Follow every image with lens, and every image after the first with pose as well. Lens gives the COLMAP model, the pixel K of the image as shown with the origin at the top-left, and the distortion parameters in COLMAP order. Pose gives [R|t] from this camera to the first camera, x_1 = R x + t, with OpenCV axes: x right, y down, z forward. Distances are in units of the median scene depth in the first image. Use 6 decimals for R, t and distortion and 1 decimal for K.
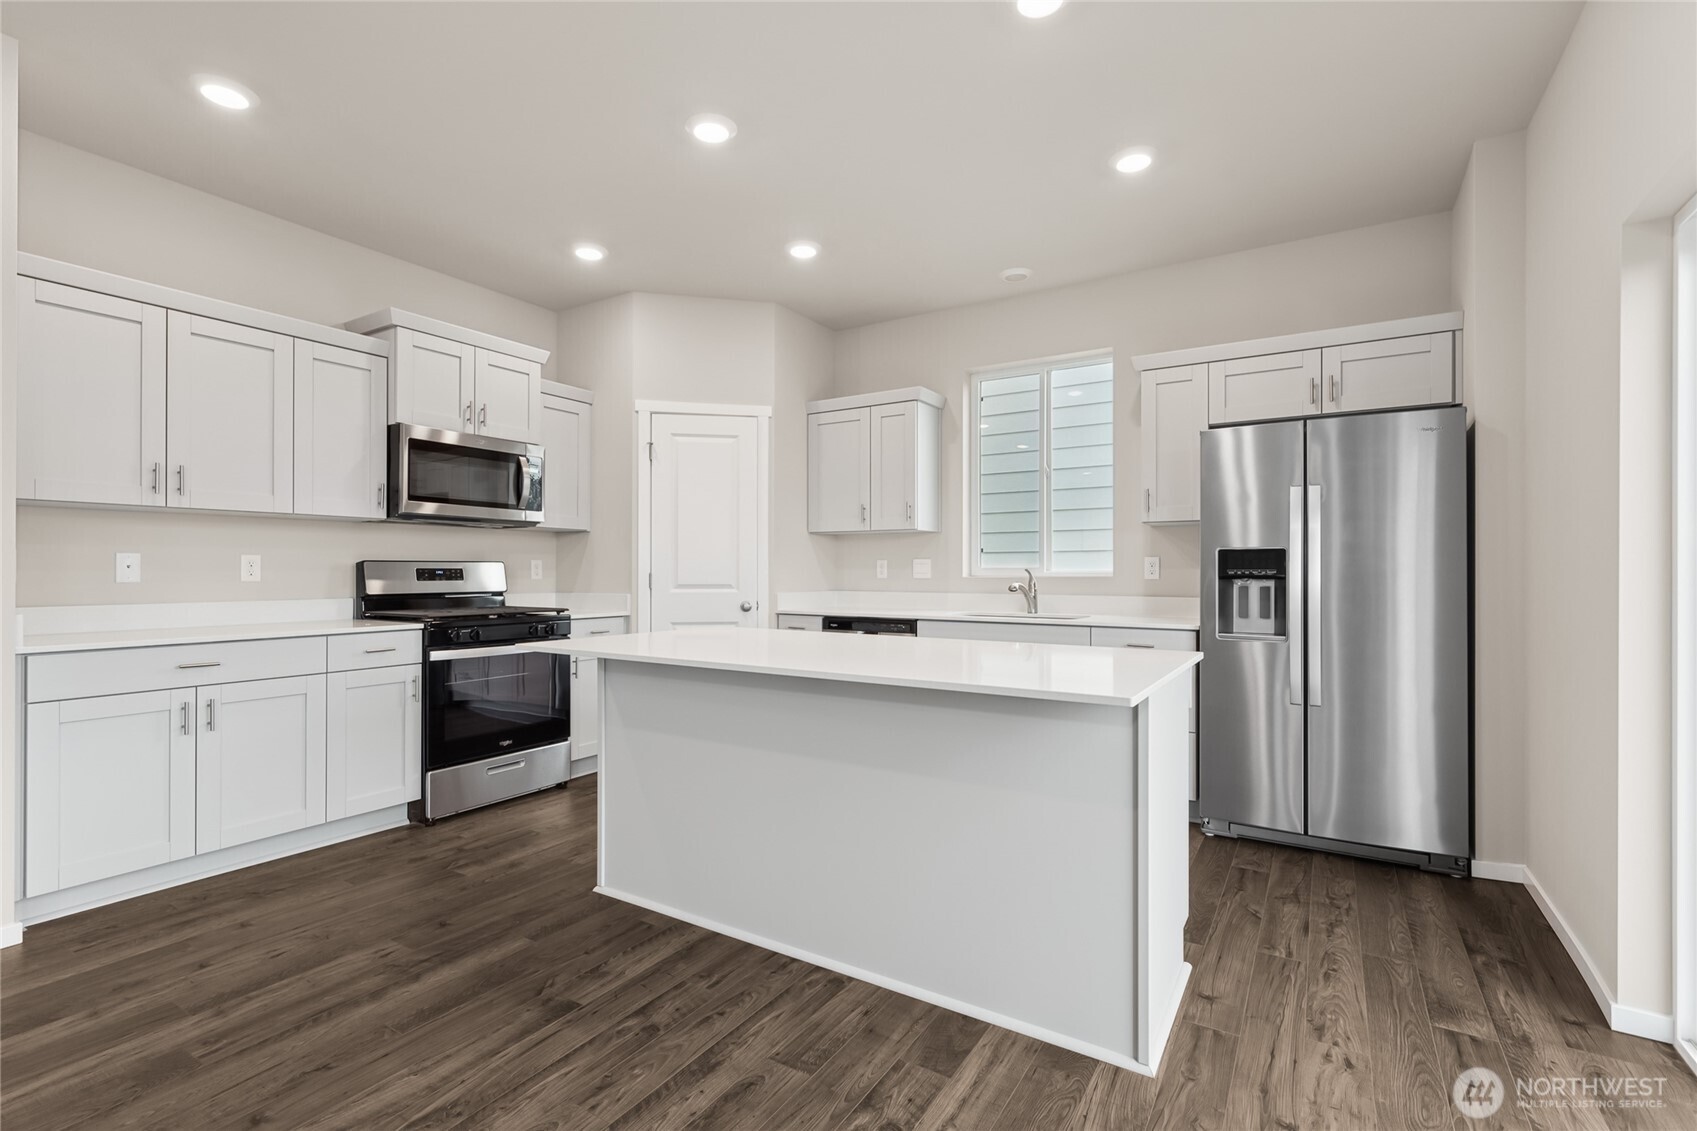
lens RADIAL K [[758.4, 0, 842.7], [0, 758.4, 570.2], [0, 0, 1]] dist [-0.002075, -0.000747]
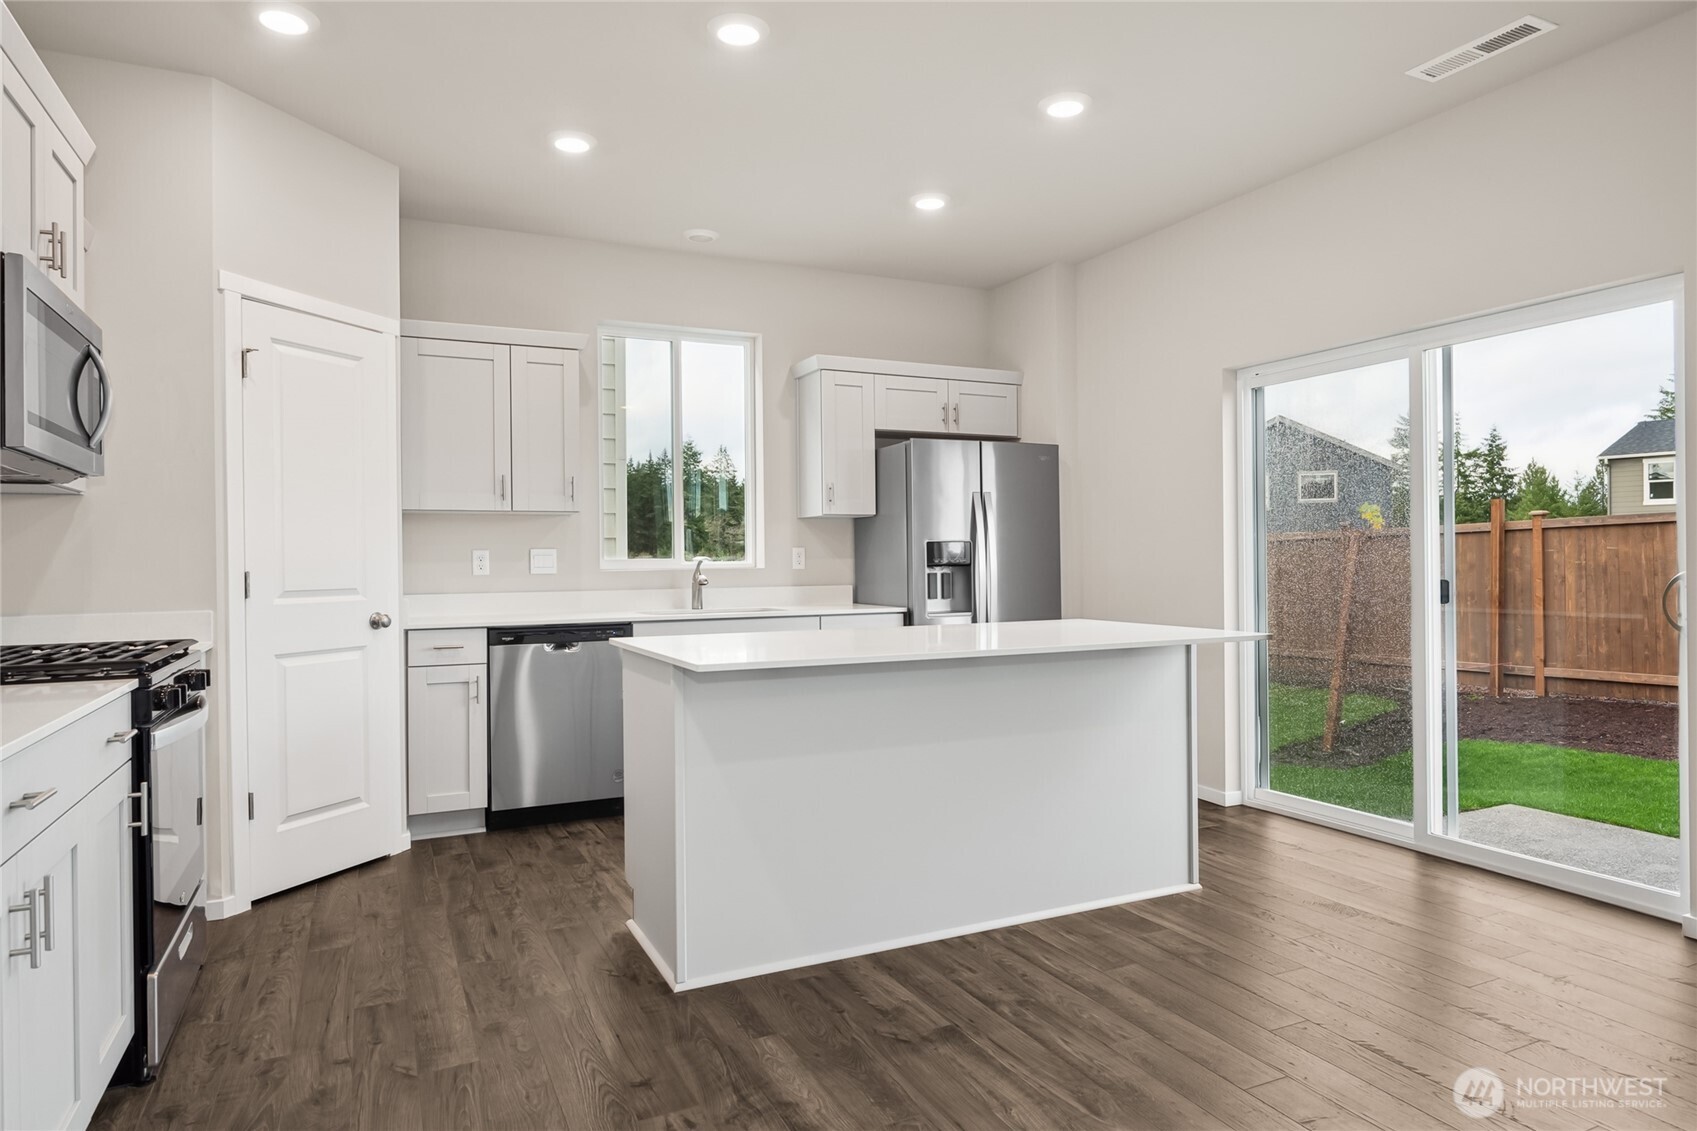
lens RADIAL K [[1016.8, 0, 843.1], [0, 1016.8, 558.2], [0, 0, 1]] dist [-0.007523, -0.001270]
pose [[0.537672, -0.005457, 0.843137, -0.871129], [0.009611, 0.999954, 0.000342, -0.003792], [-0.843100, 0.007919, 0.537699, 0.255031]]
